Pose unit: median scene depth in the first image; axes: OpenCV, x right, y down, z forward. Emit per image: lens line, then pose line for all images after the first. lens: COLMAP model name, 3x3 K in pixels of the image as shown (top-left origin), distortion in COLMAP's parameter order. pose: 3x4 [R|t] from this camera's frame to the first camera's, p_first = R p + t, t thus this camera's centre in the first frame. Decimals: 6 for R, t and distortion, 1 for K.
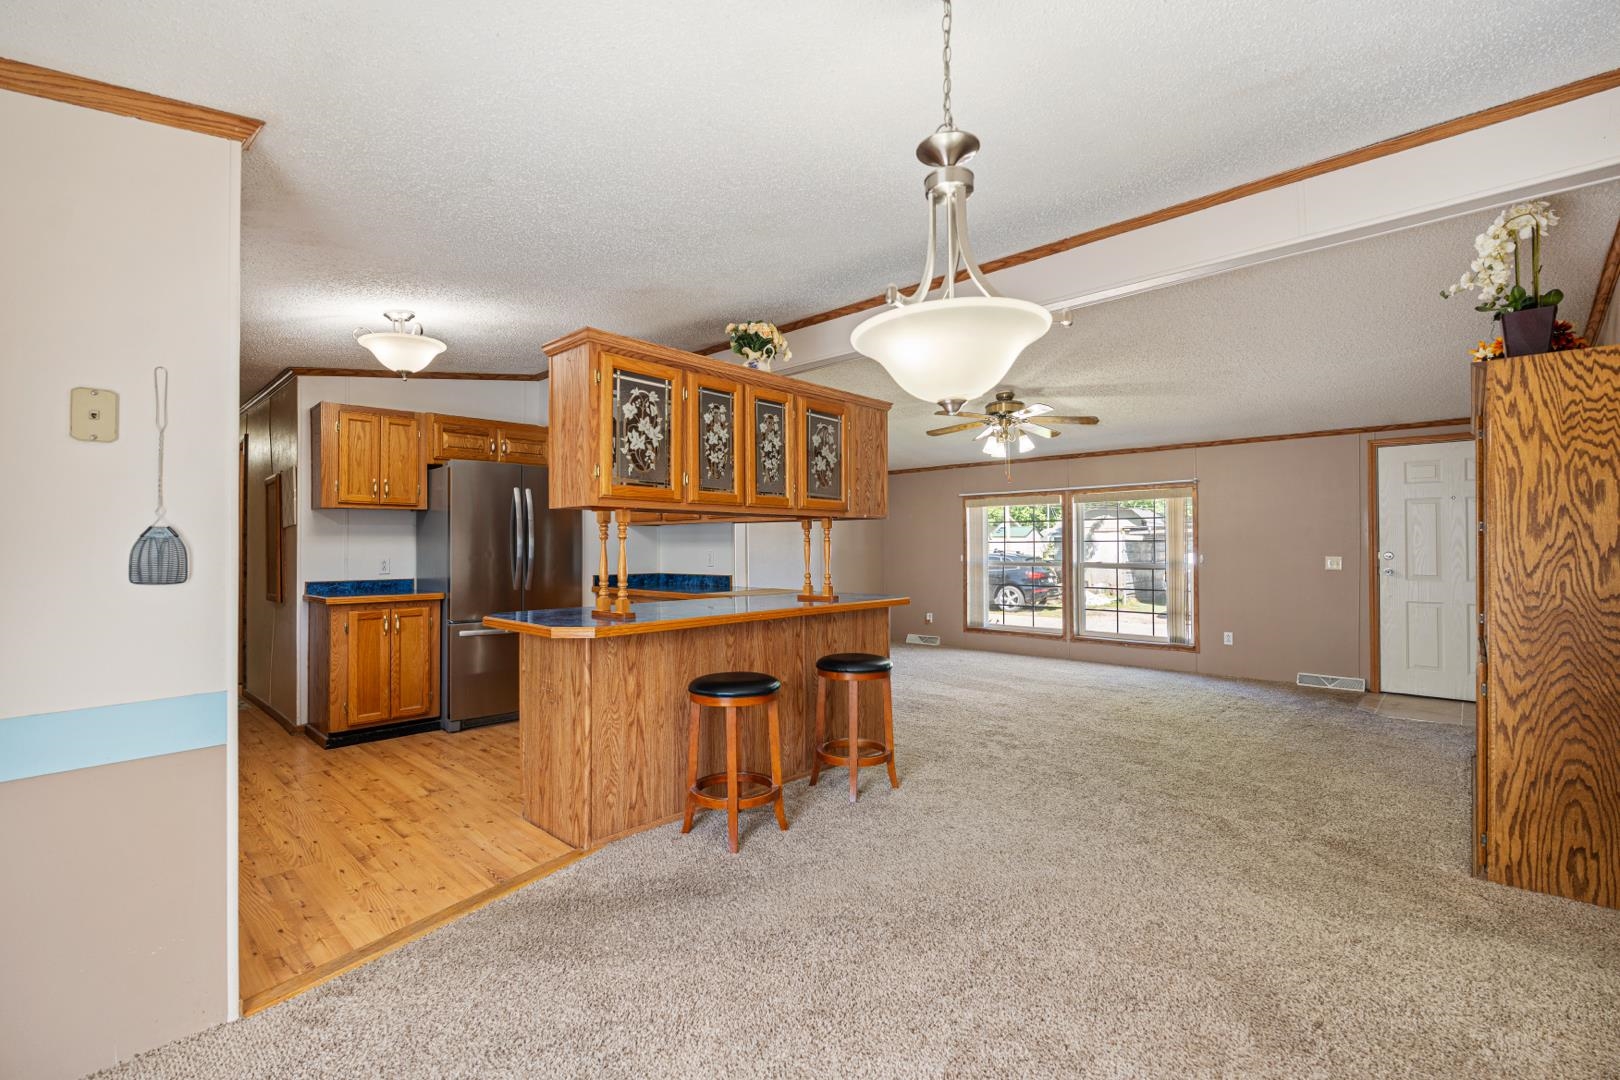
lens RADIAL K [[628.2, 0, 784.8], [0, 628.2, 534.2], [0, 0, 1]] dist [-0.000752, -0.000054]
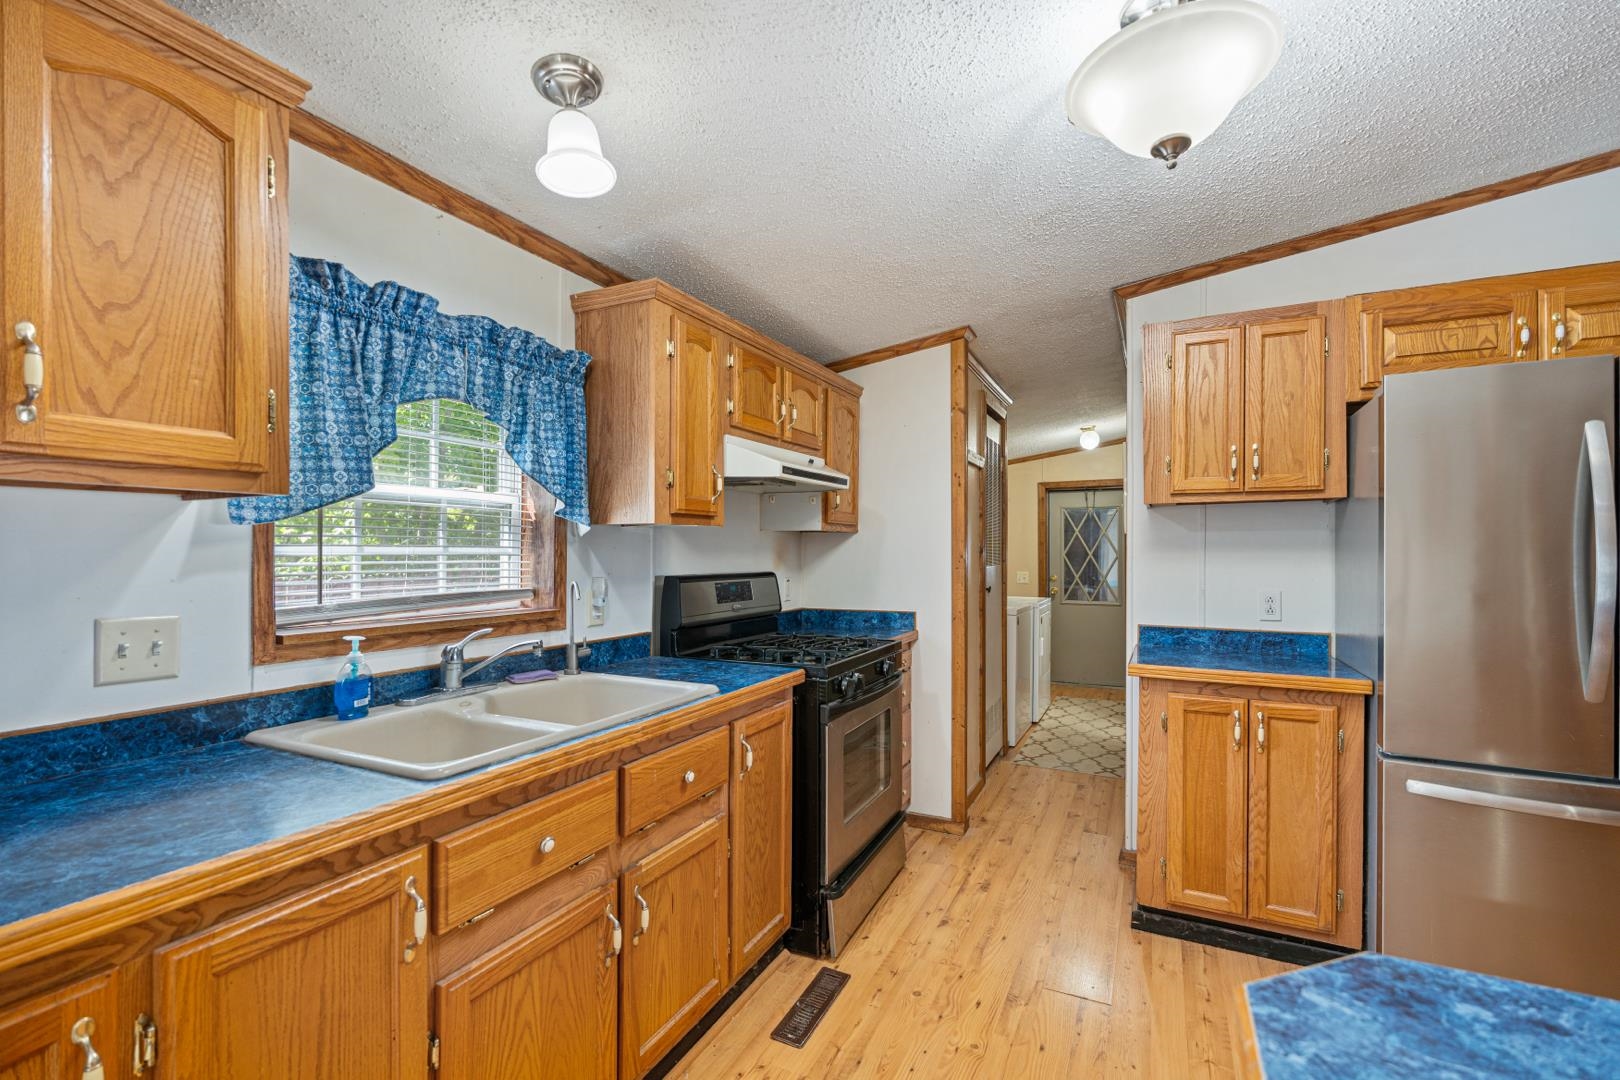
lens RADIAL K [[708.6, 0, 810.1], [0, 708.6, 551.8], [0, 0, 1]] dist [-0.003297, -0.000422]
pose [[0.293552, 0.005505, -0.955927, -0.180818], [0.007796, 0.999936, 0.008152, -0.005284], [0.955911, -0.009846, 0.293491, 0.472628]]
